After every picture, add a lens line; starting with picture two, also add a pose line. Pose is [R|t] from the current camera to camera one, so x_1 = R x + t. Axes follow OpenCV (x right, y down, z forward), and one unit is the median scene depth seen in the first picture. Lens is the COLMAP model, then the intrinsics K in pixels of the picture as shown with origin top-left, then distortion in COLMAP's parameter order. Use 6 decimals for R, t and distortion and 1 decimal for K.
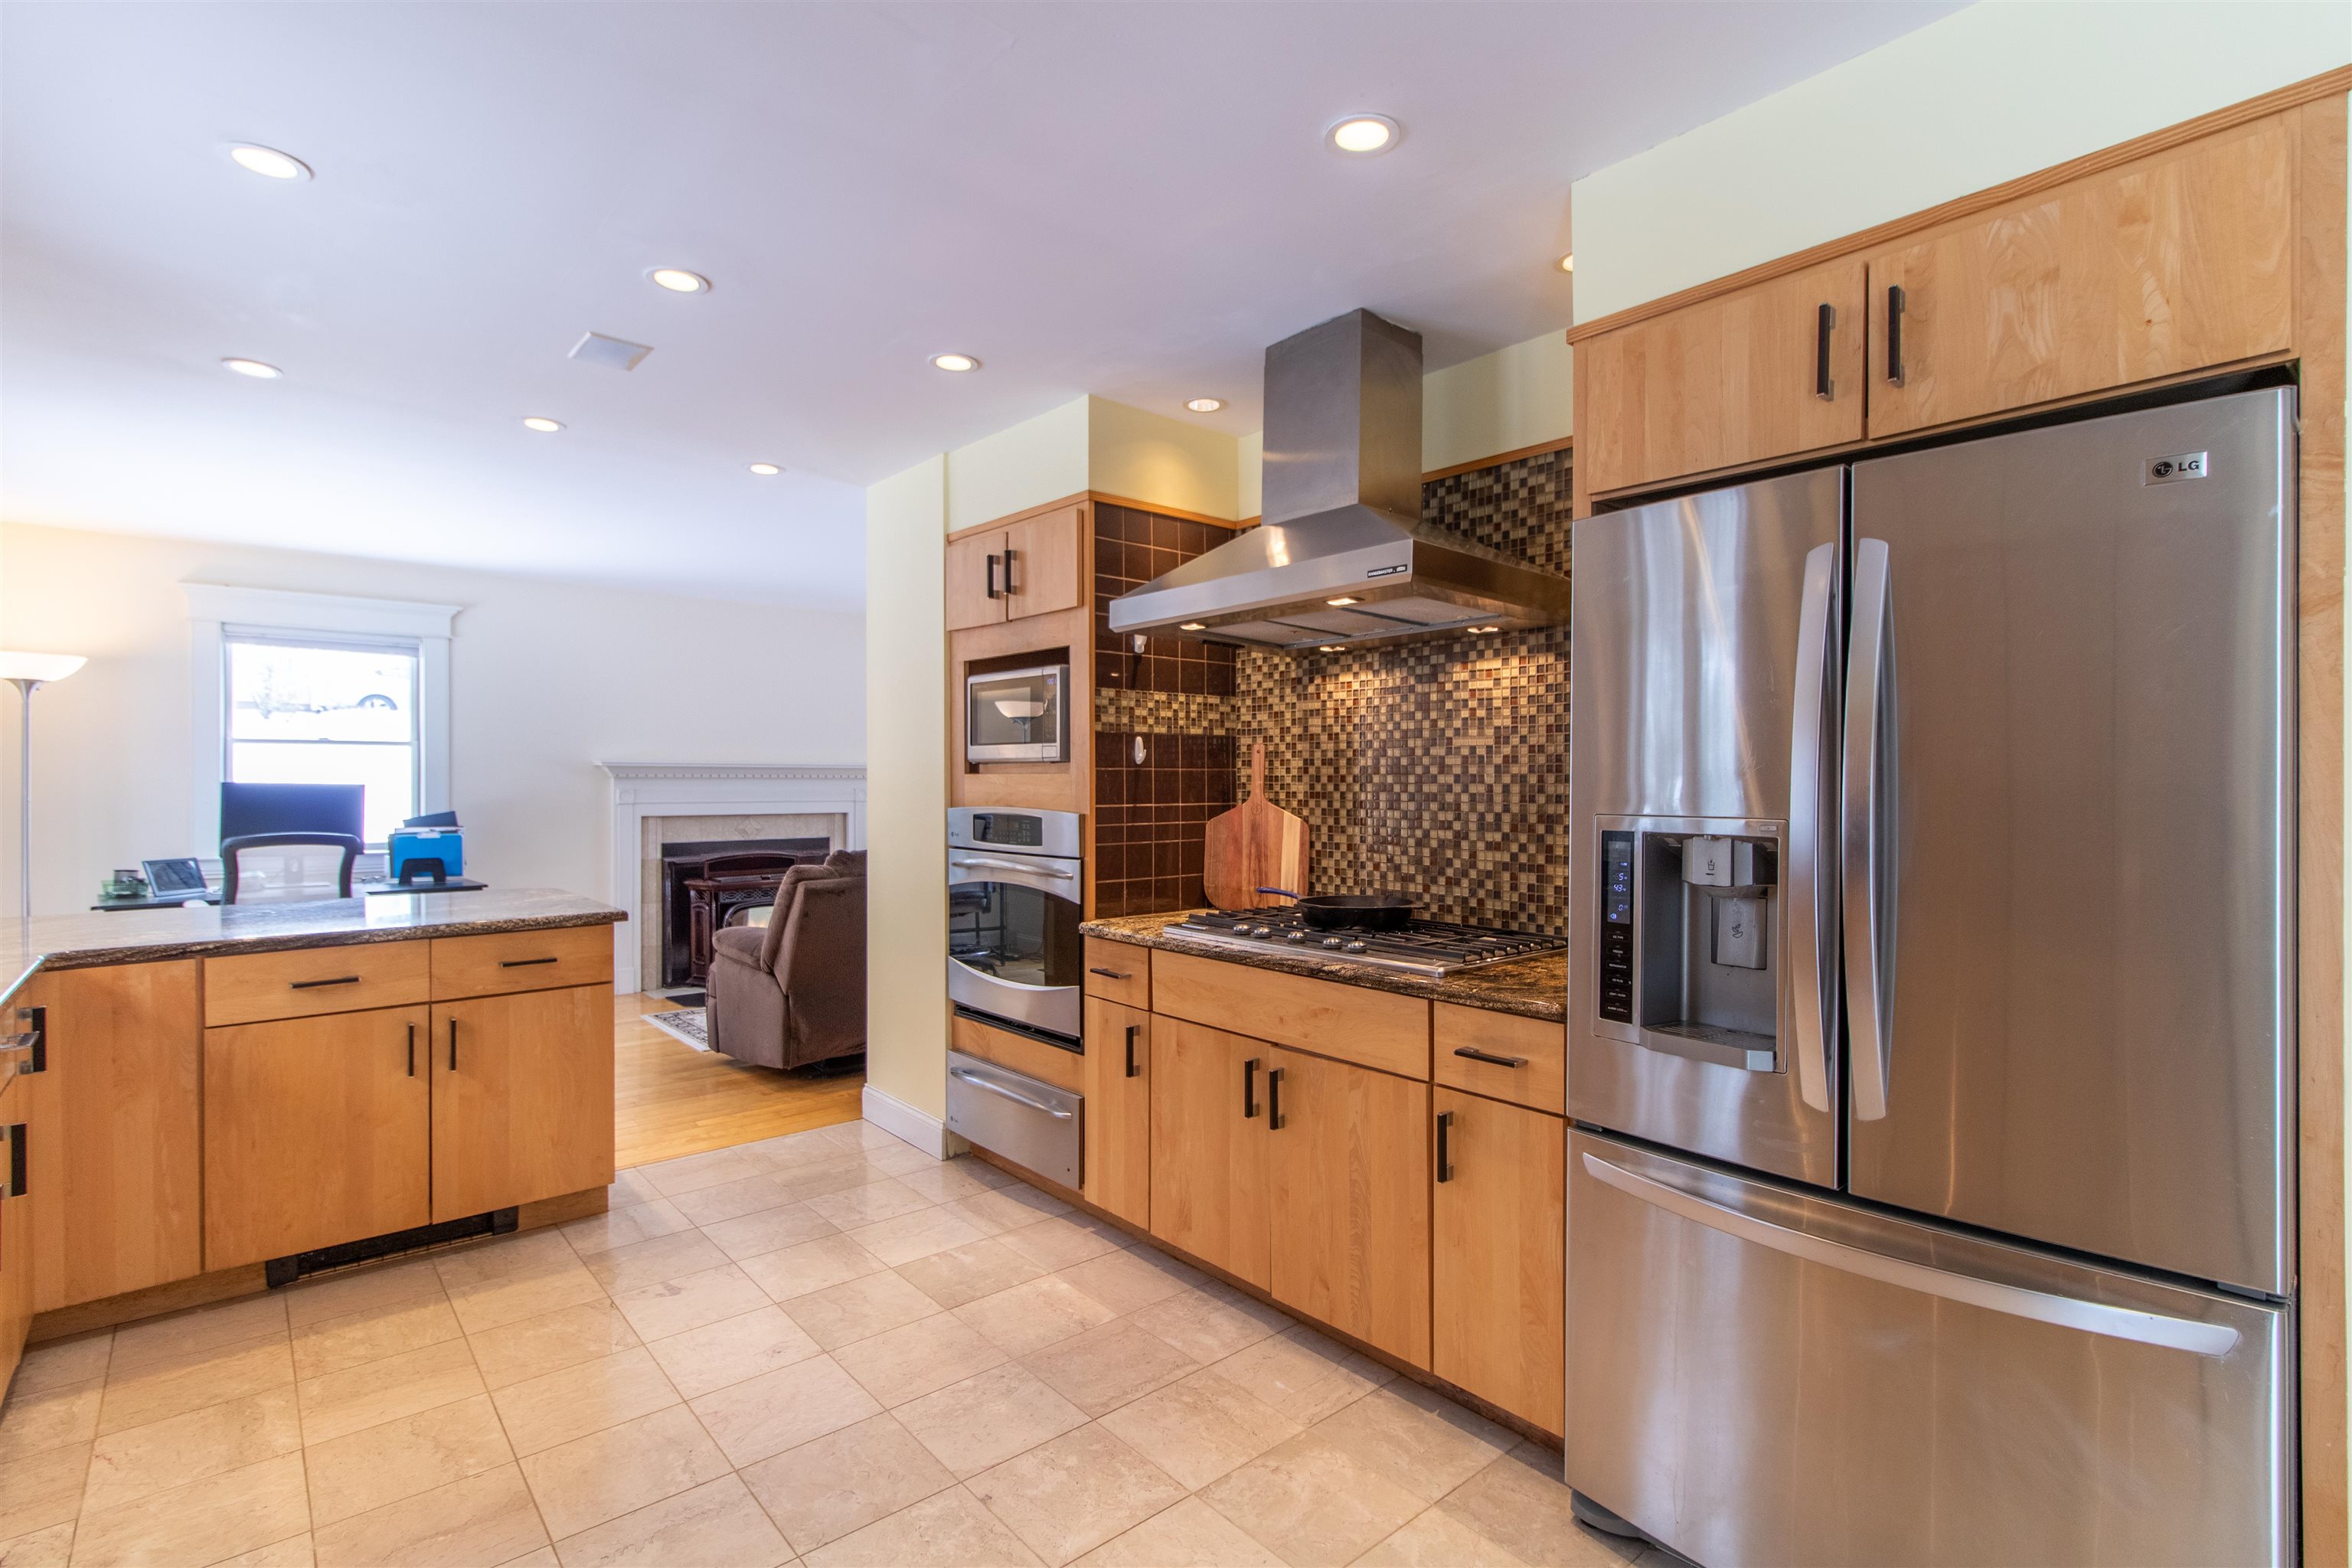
lens RADIAL K [[1101.8, 0, 1224.3], [0, 1101.8, 792.2], [0, 0, 1]] dist [-0.000081, 0.000659]
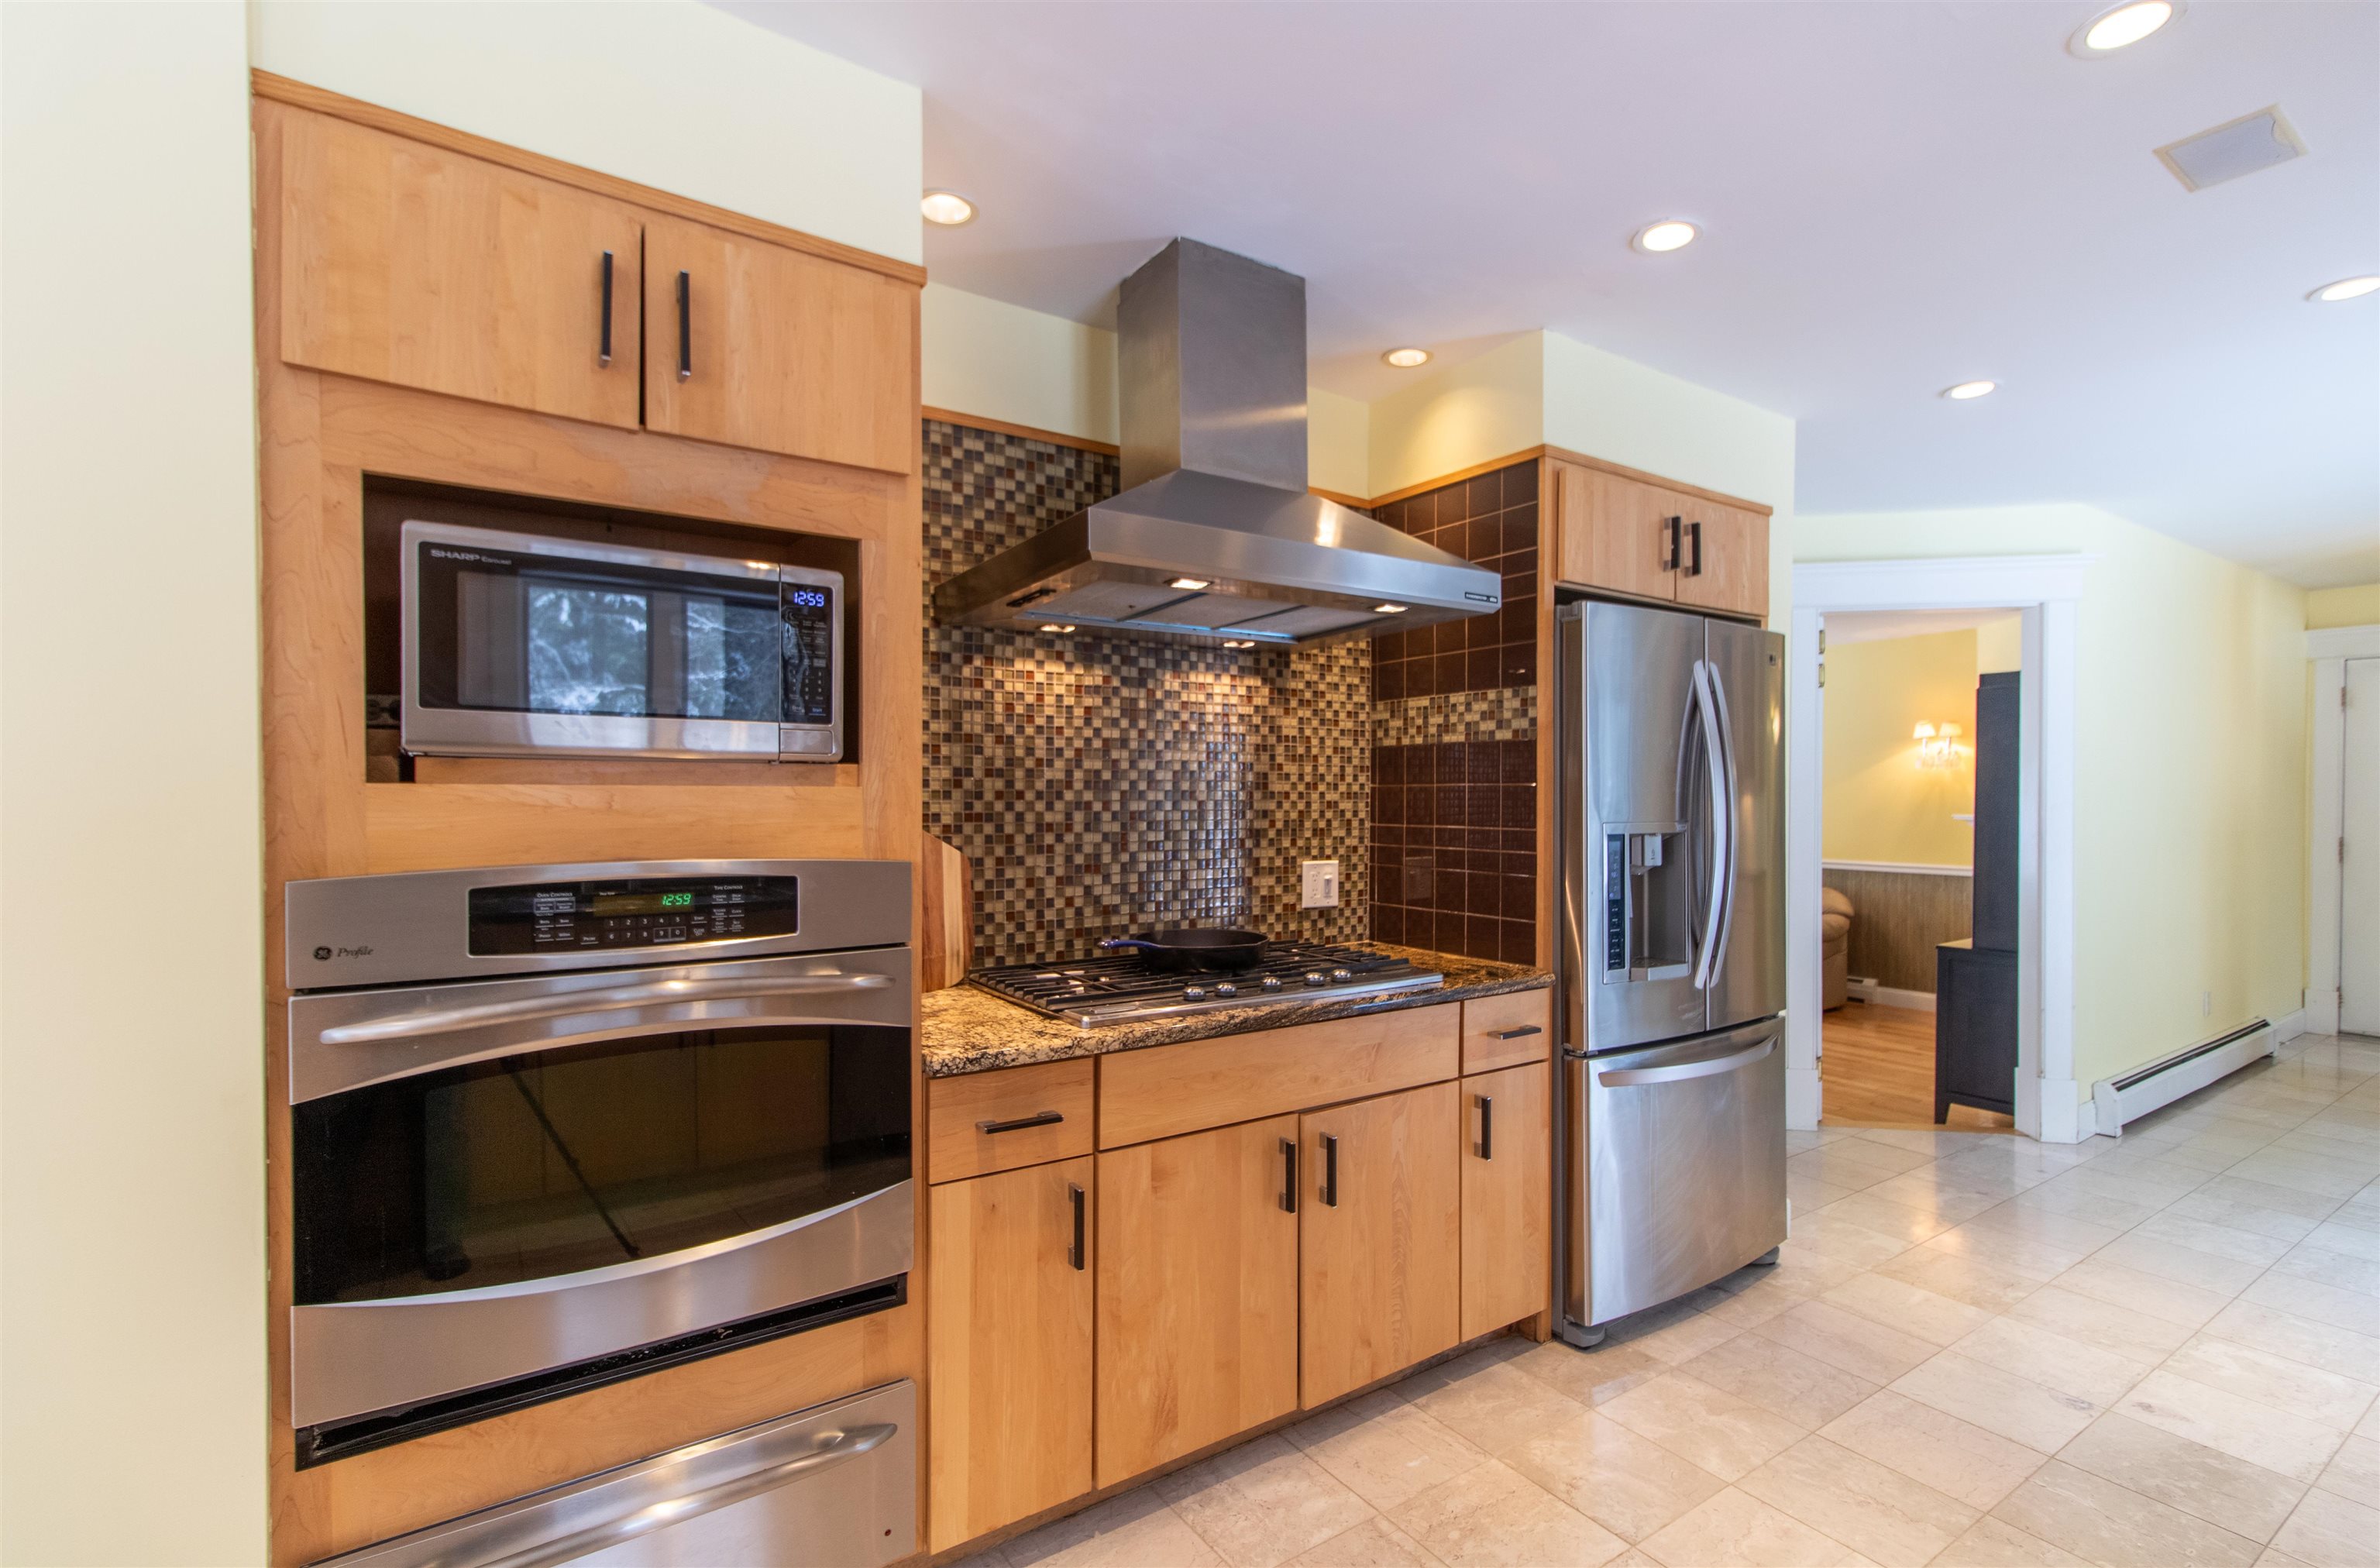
lens RADIAL K [[1089.7, 0, 1185.9], [0, 1089.7, 814.2], [0, 0, 1]] dist [0.012809, -0.003080]
pose [[0.146531, -0.020196, 0.989000, -0.691021], [0.007915, 0.999783, 0.019244, -0.013661], [-0.989174, 0.005008, 0.146660, 0.845056]]
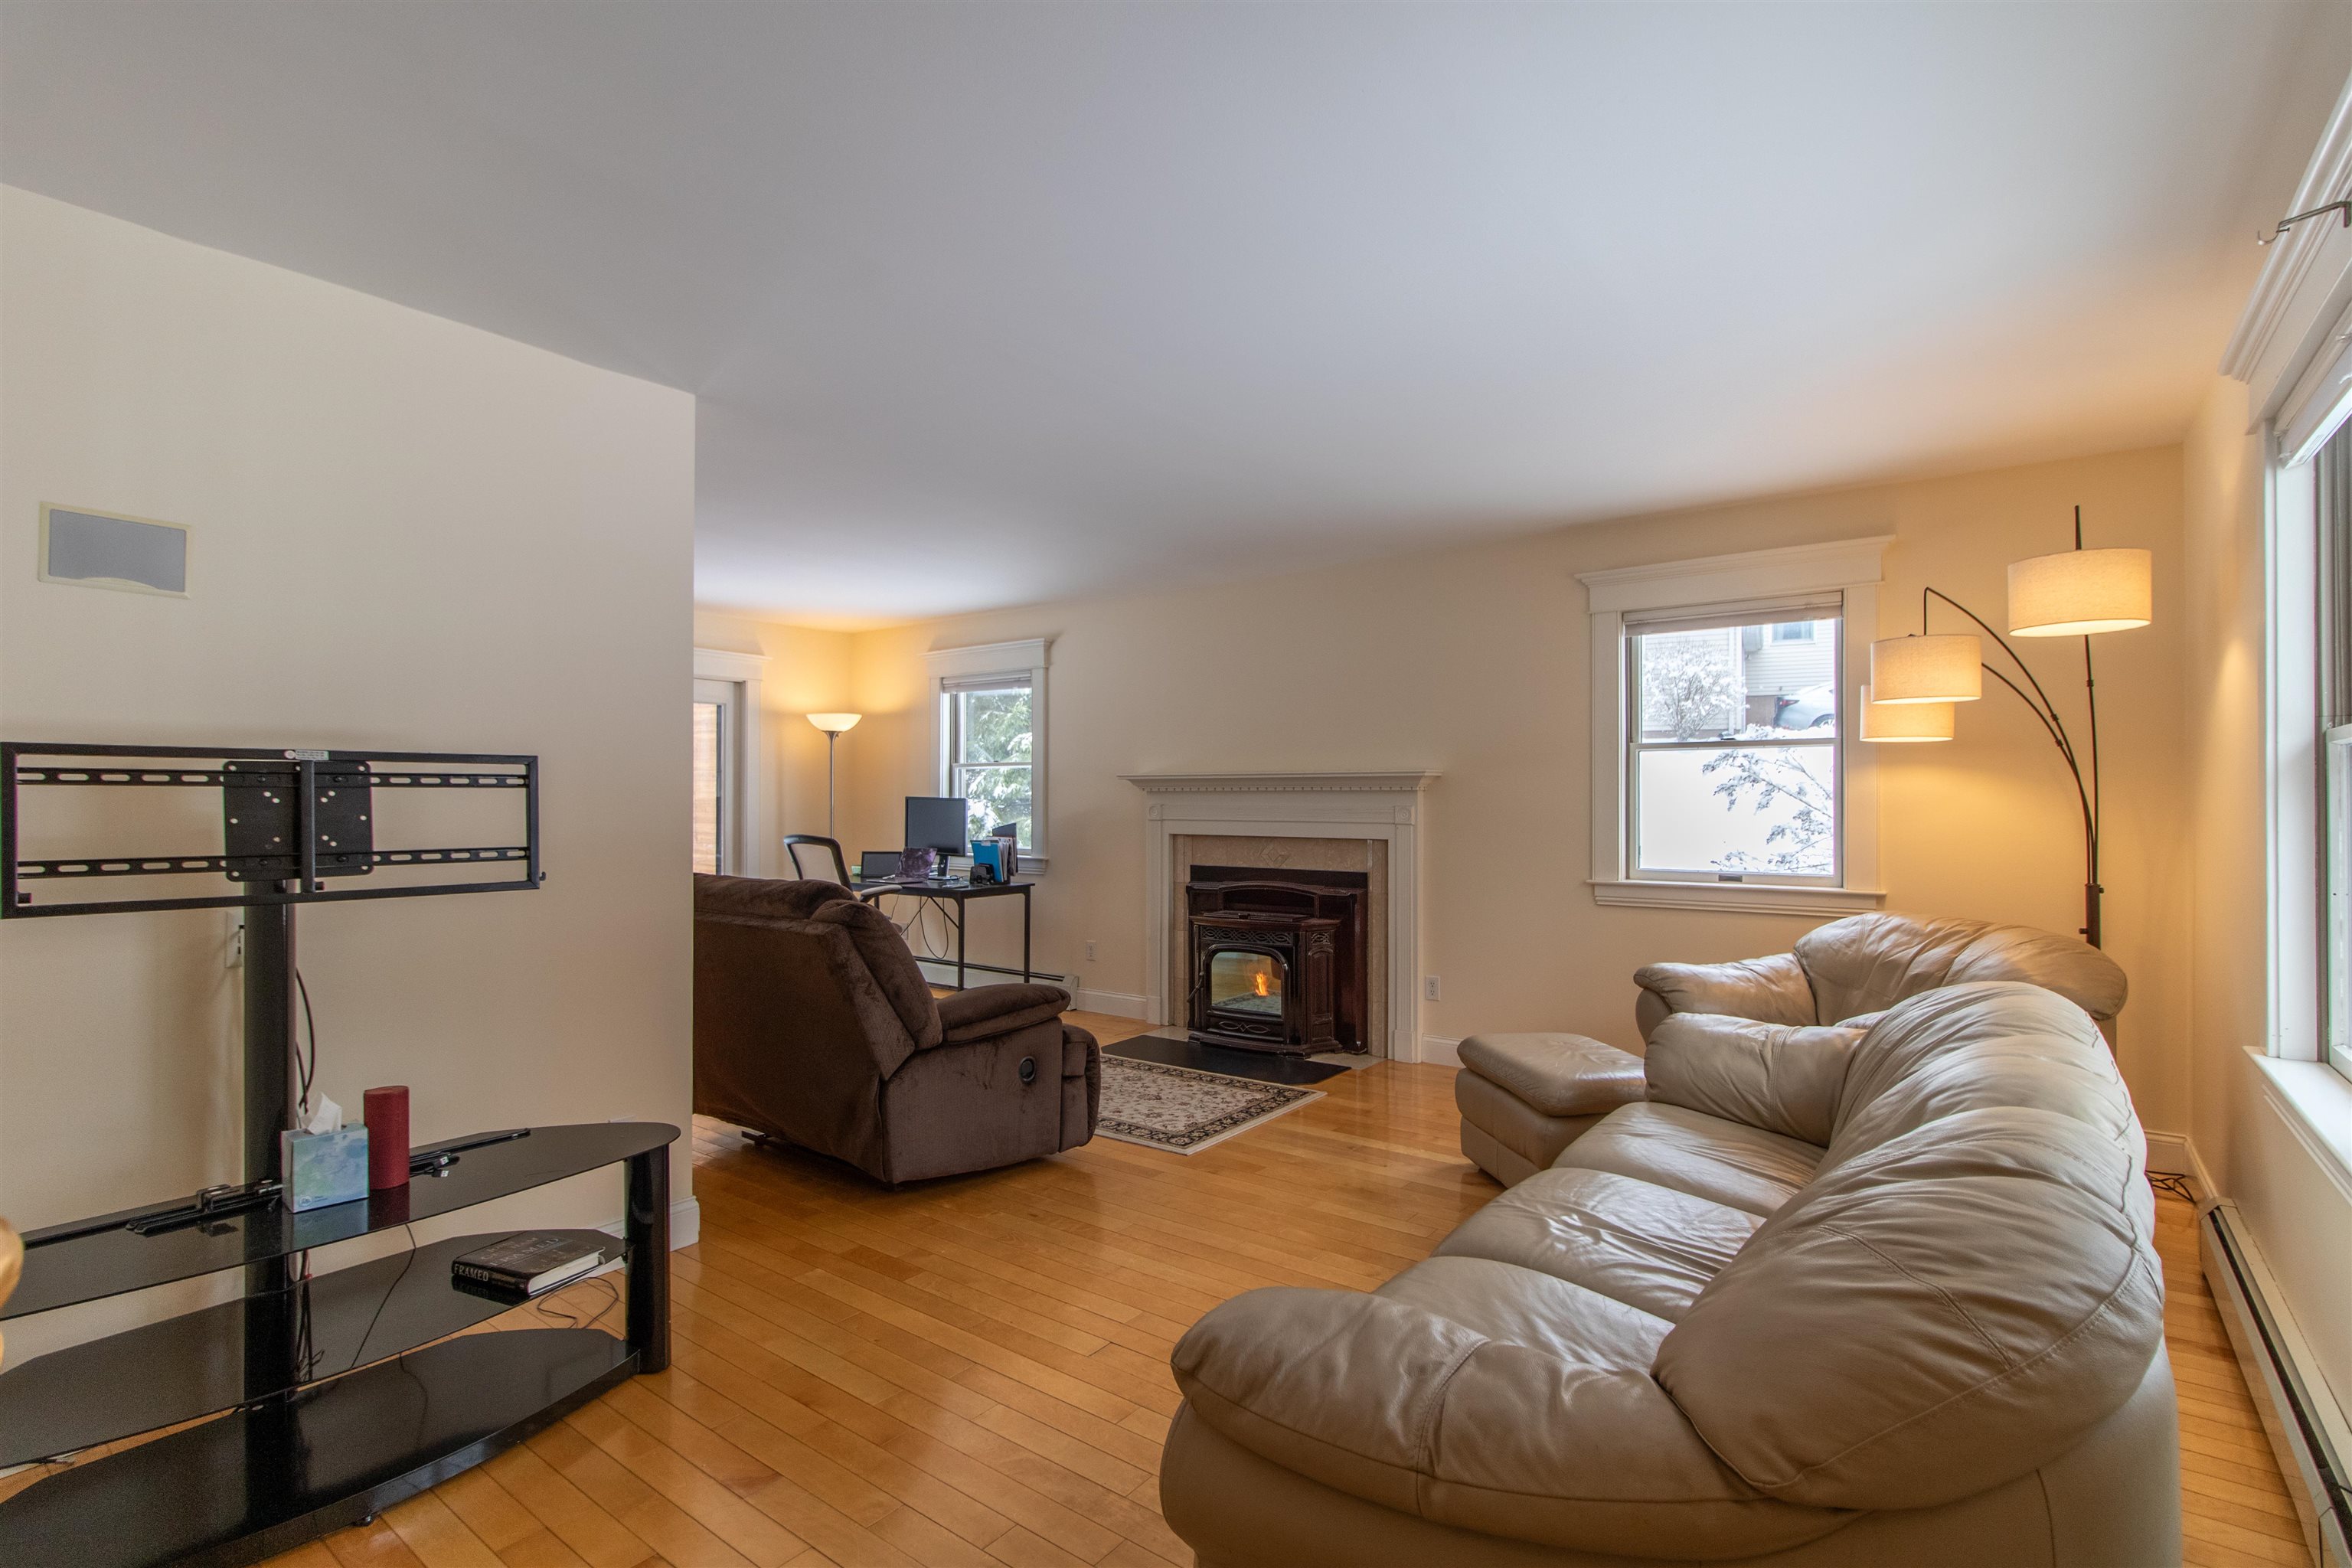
lens RADIAL K [[1101.8, 0, 1172.0], [0, 1101.8, 792.9], [0, 0, 1]] dist [-0.000081, 0.000659]
pose [[0.172617, 0.002845, -0.984985, 0.822434], [-0.011354, 0.999935, 0.000898, -0.029175], [0.984924, 0.011029, 0.172638, 1.829931]]
